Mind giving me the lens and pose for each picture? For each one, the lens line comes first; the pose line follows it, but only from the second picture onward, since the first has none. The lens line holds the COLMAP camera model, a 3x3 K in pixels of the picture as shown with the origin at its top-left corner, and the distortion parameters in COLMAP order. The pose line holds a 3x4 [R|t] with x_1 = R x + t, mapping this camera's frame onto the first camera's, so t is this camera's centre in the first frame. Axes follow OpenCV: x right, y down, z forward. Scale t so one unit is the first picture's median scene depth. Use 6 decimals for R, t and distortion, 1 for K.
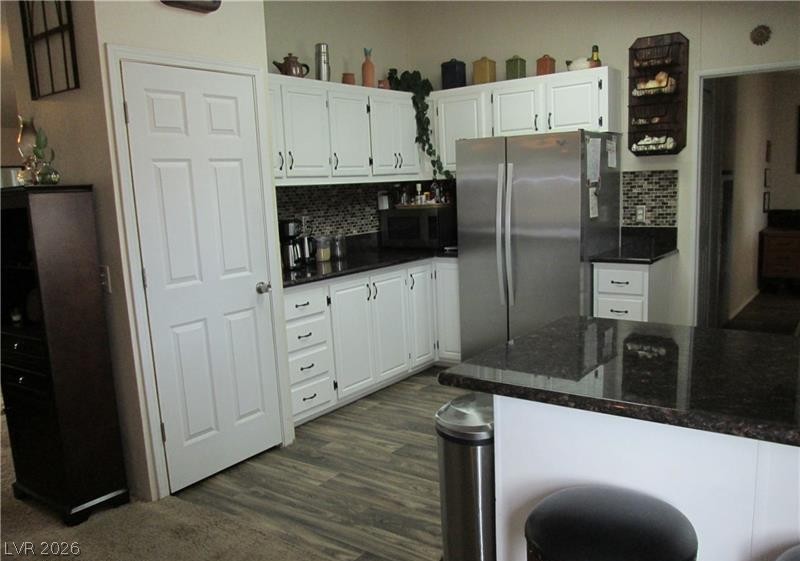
lens RADIAL K [[668.0, 0, 399.7], [0, 668.0, 282.3], [0, 0, 1]] dist [-0.013962, -0.003213]
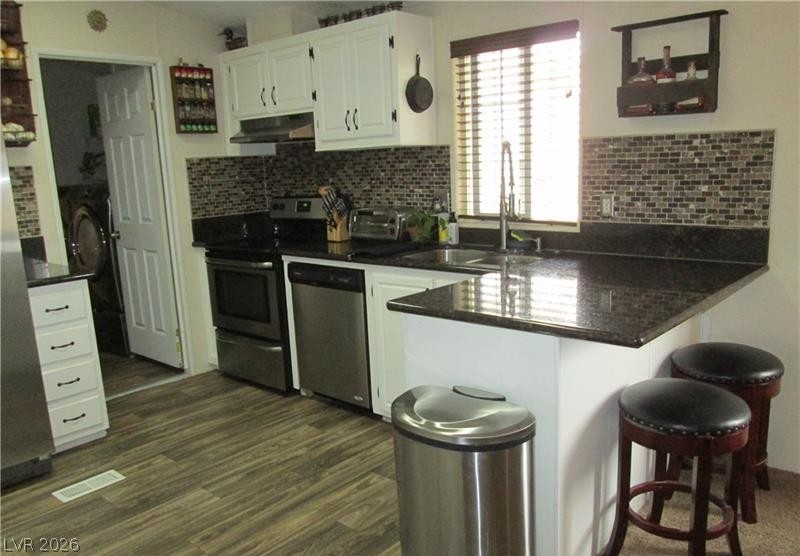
lens RADIAL K [[668.0, 0, 399.2], [0, 668.0, 280.1], [0, 0, 1]] dist [-0.013962, -0.003213]
pose [[0.108804, -0.147654, 0.983036, -0.936095], [0.190558, 0.973665, 0.125155, -0.042376], [-0.975628, 0.173708, 0.134075, 0.612848]]
